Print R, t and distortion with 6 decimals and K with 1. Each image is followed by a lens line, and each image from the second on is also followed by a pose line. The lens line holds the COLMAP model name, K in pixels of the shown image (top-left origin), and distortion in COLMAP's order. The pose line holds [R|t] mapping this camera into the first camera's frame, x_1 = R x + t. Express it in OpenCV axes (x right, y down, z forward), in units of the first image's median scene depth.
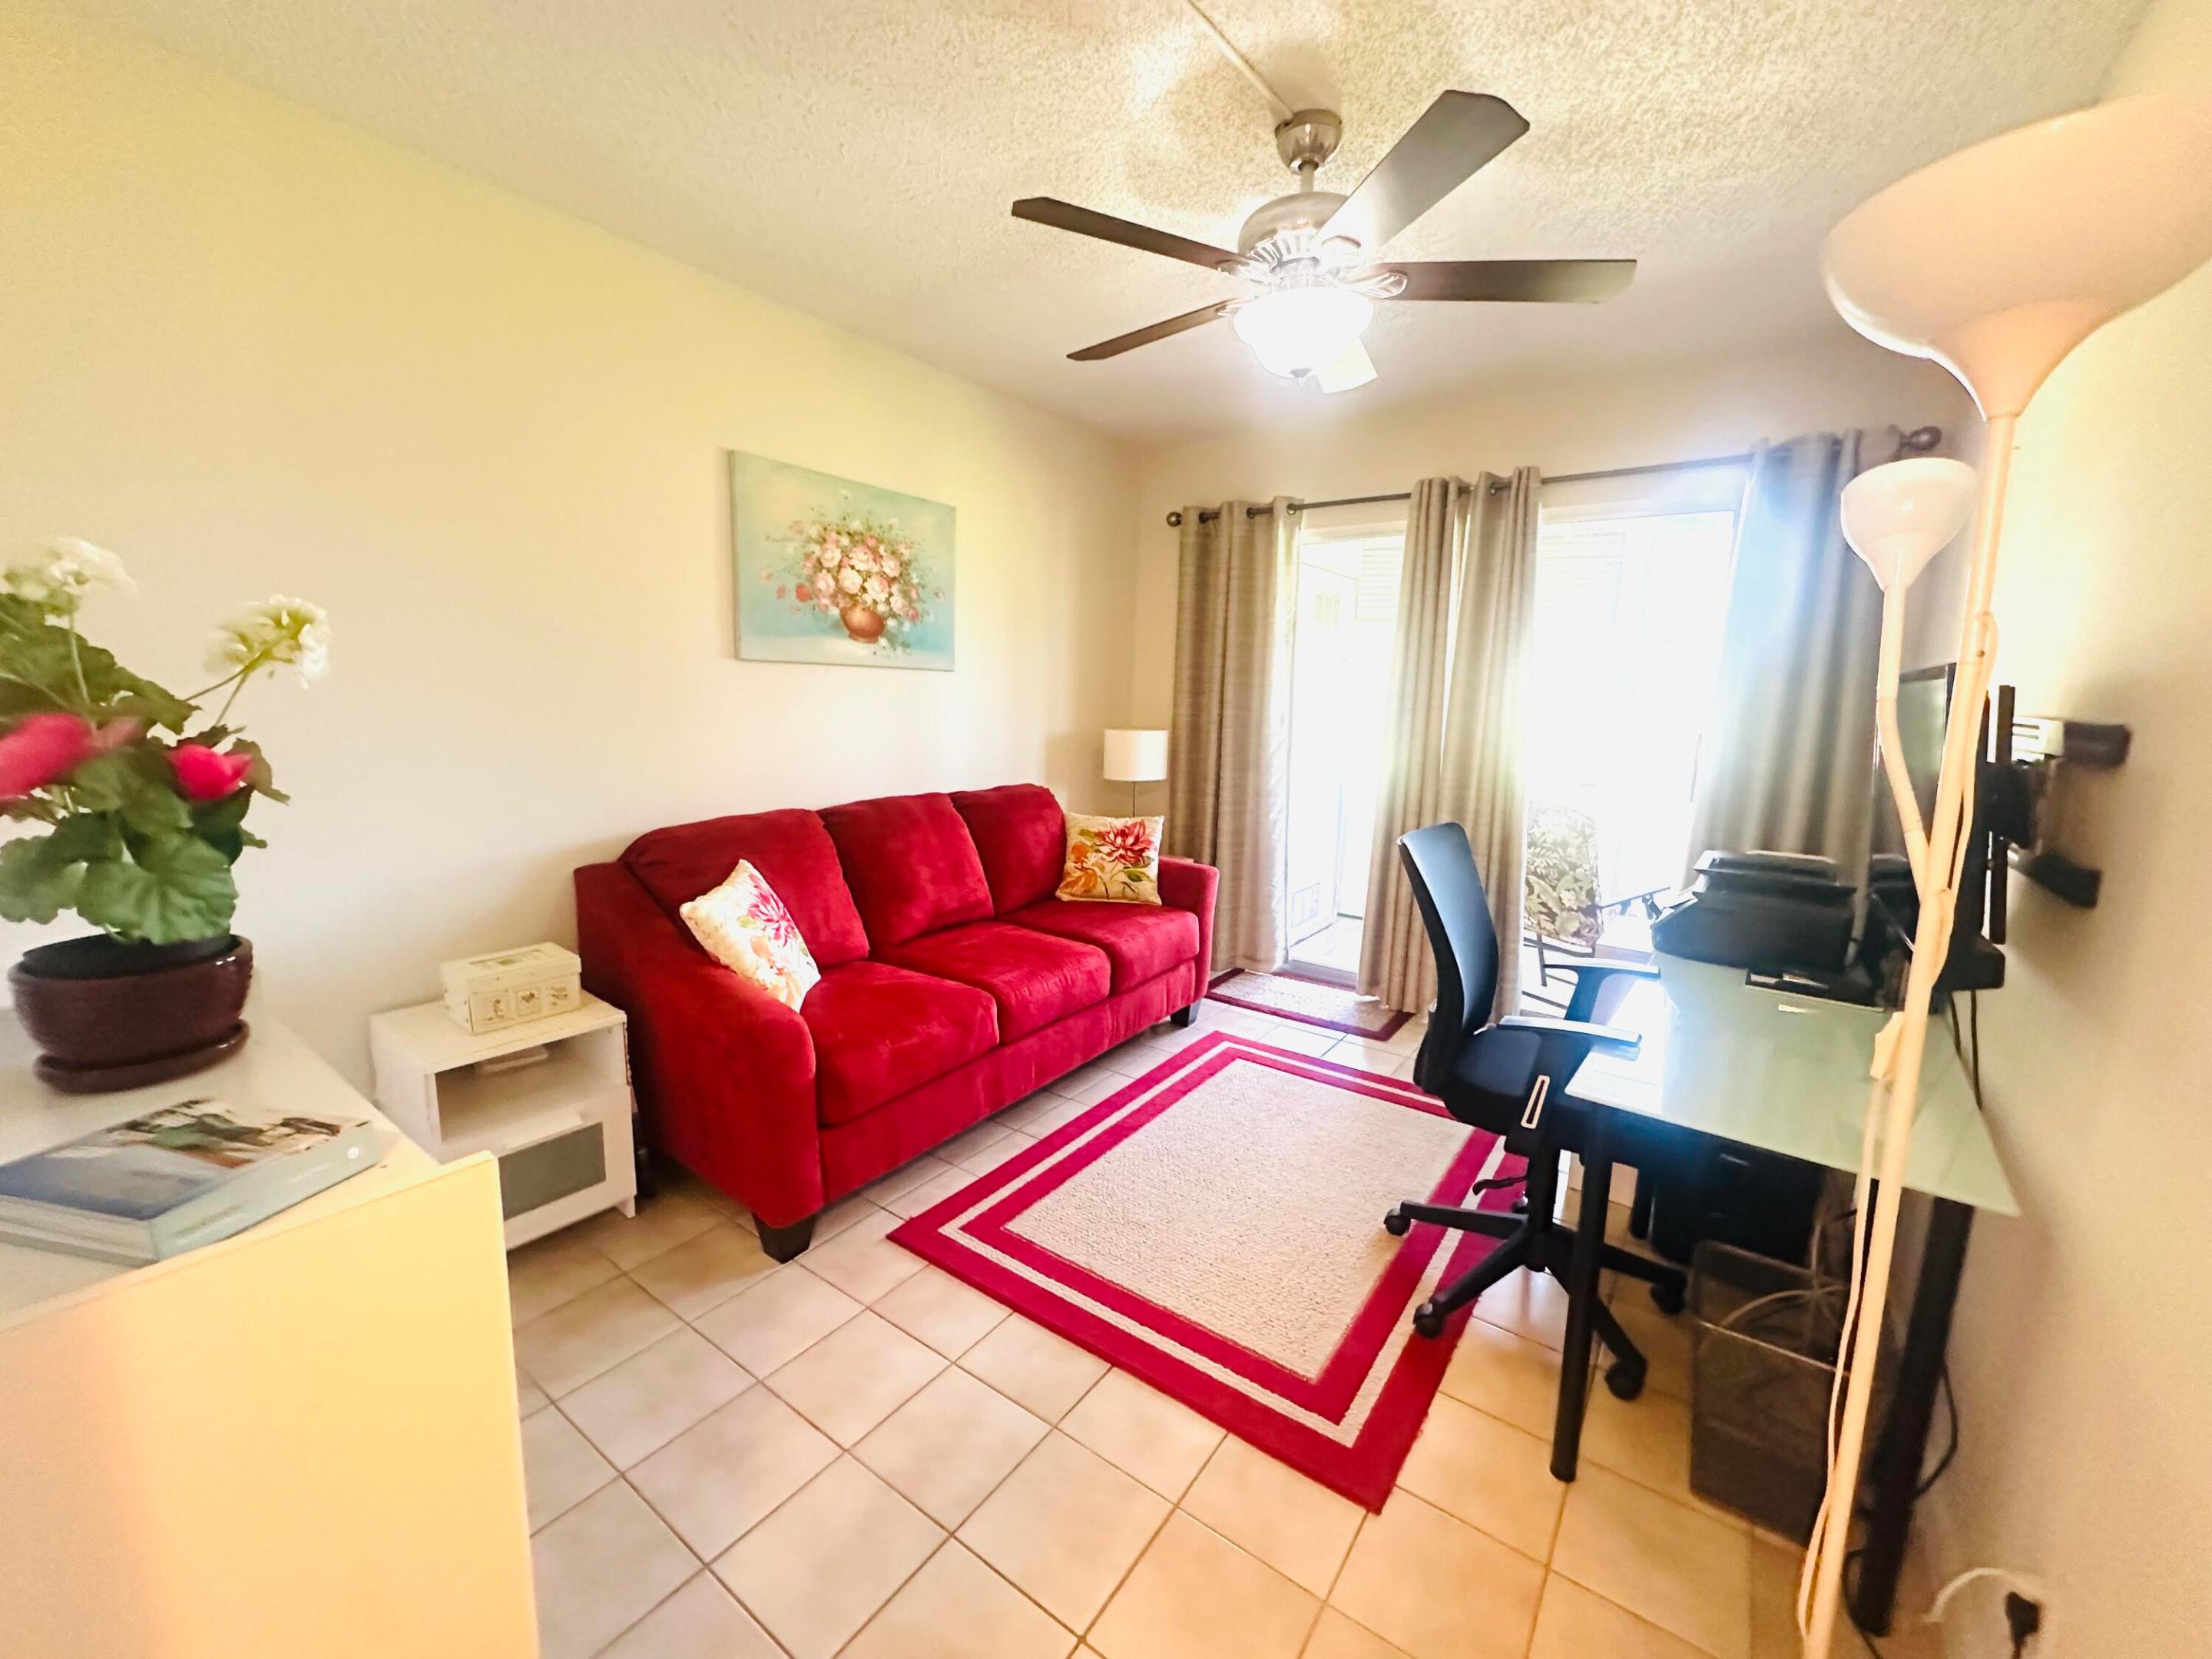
lens RADIAL K [[885.8, 0, 1105.4], [0, 885.8, 830.7], [0, 0, 1]] dist [-0.001826, 0.000622]
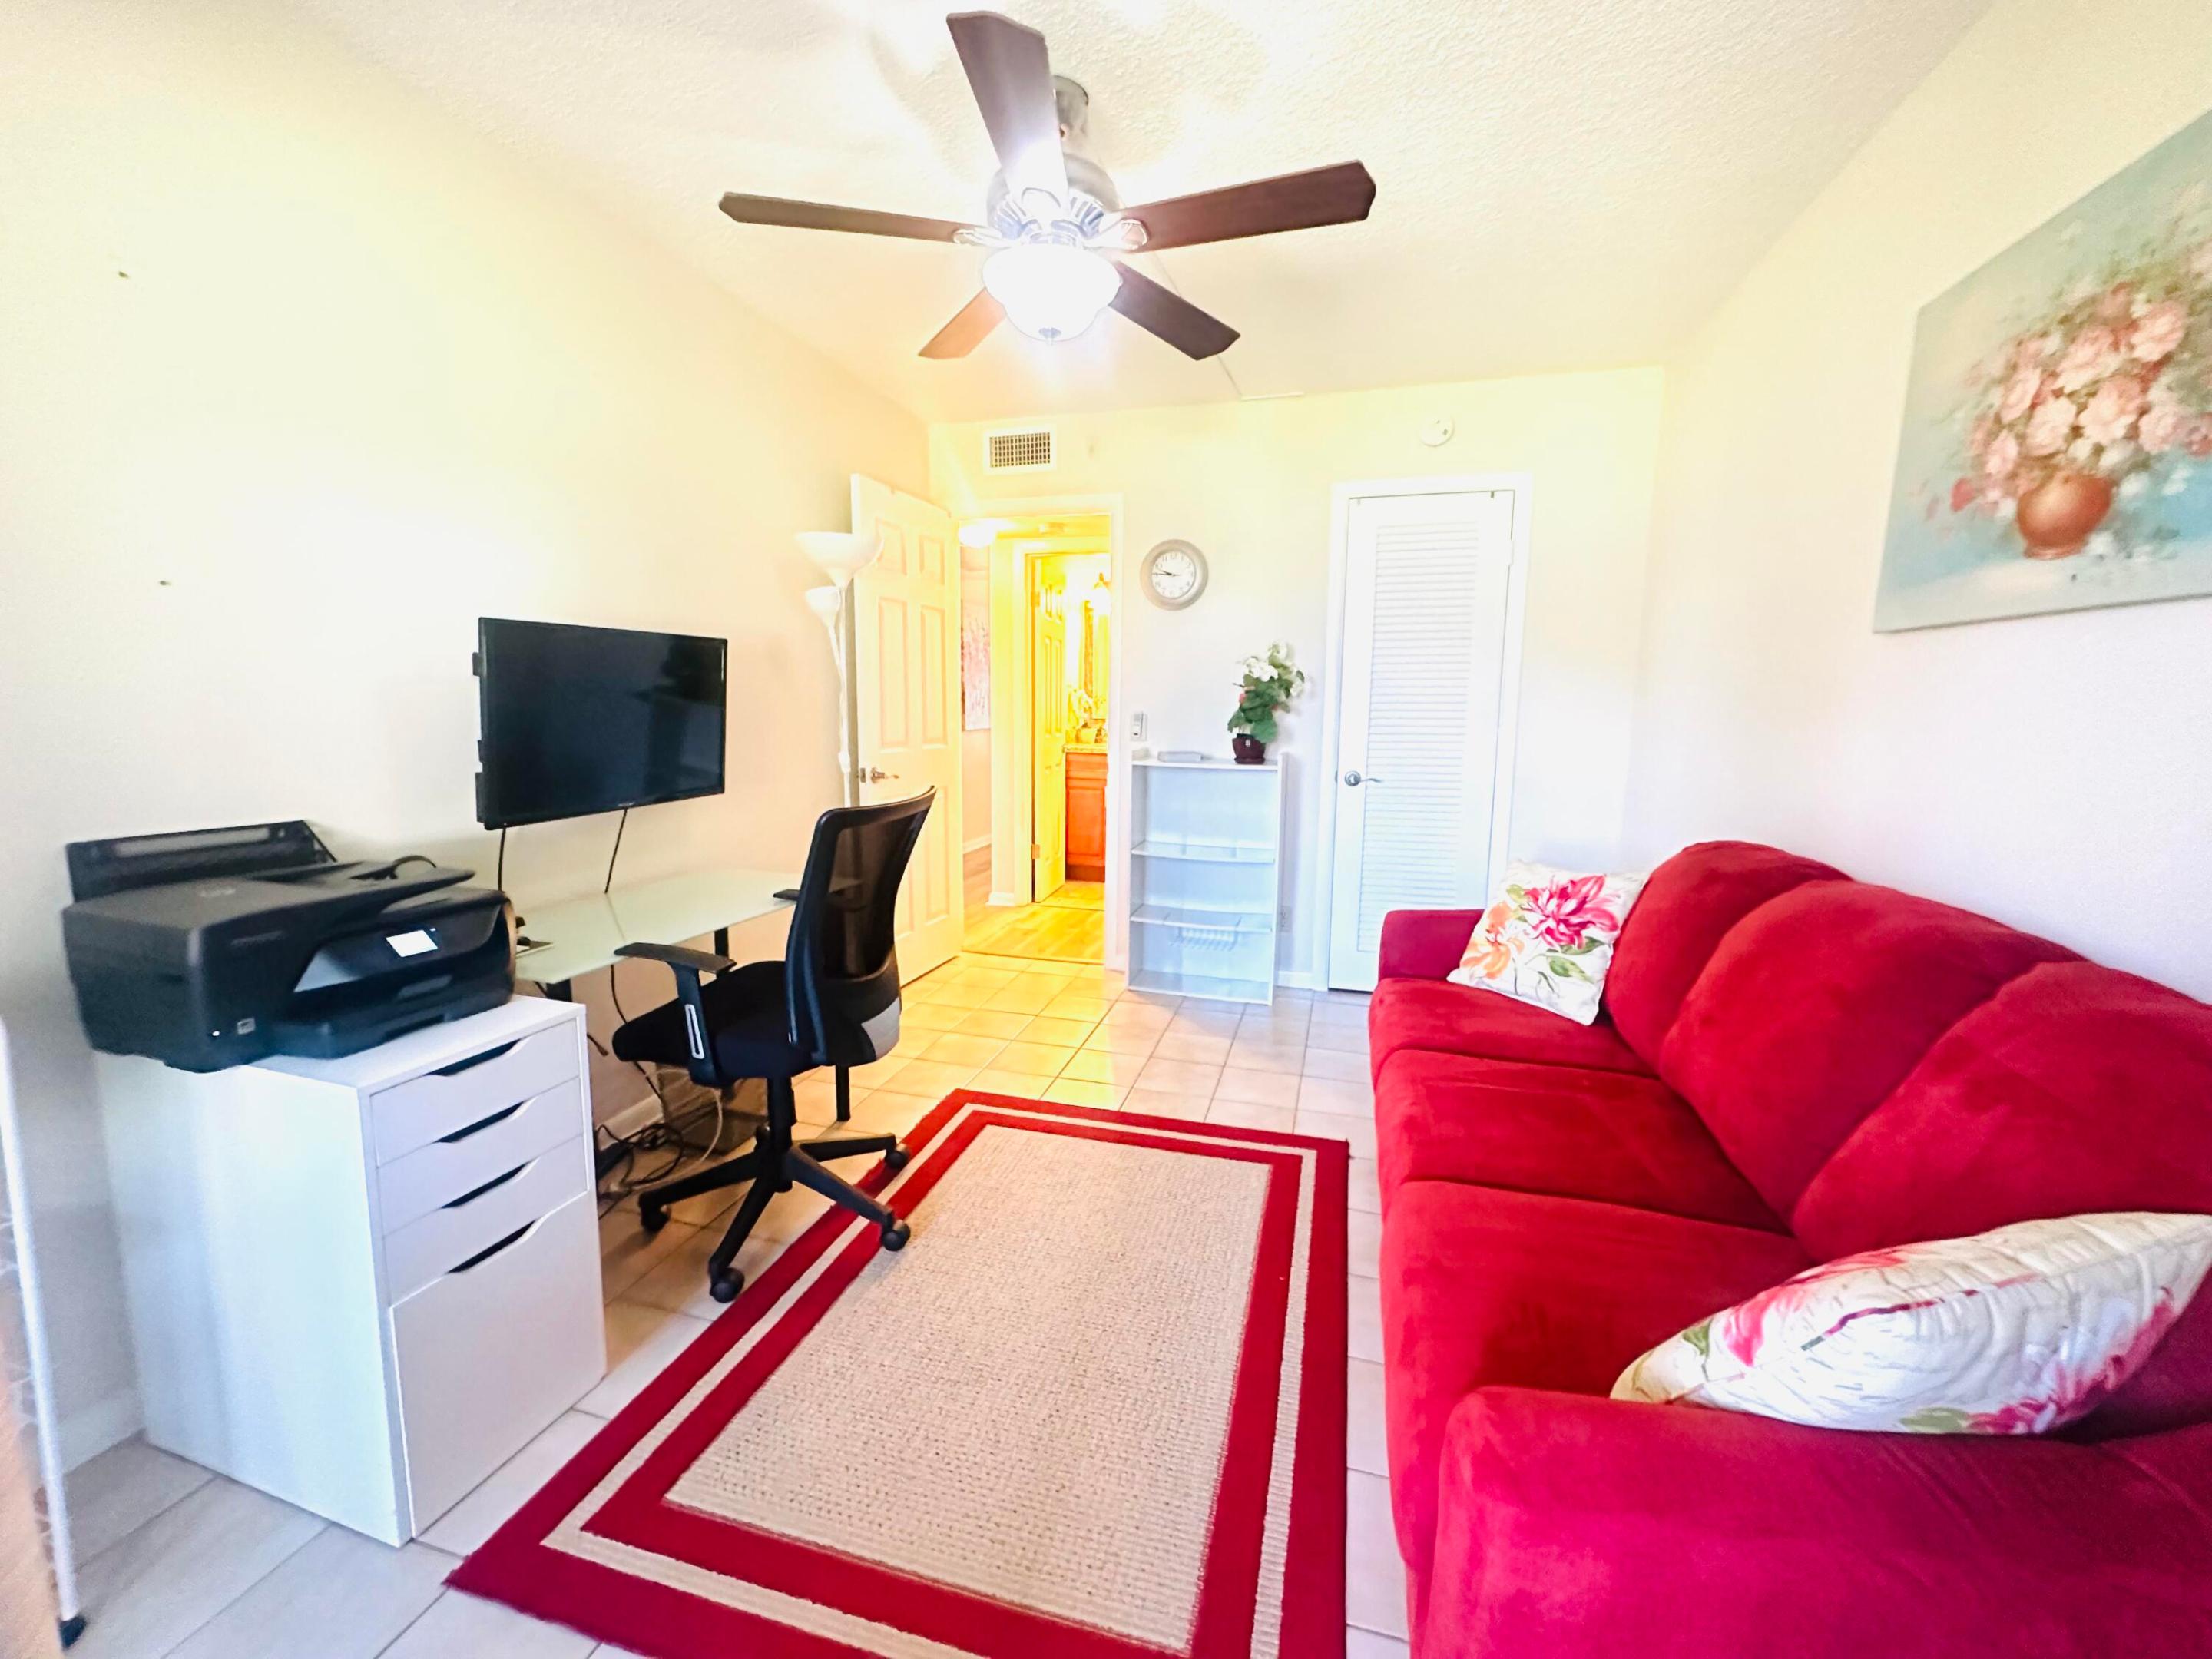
lens RADIAL K [[885.8, 0, 1105.4], [0, 885.8, 830.7], [0, 0, 1]] dist [-0.001826, 0.000622]
pose [[-0.937993, 0.017269, -0.346224, 0.326142], [-0.088823, 0.953444, 0.288194, -0.172557], [0.335082, 0.301076, -0.892789, 1.304817]]
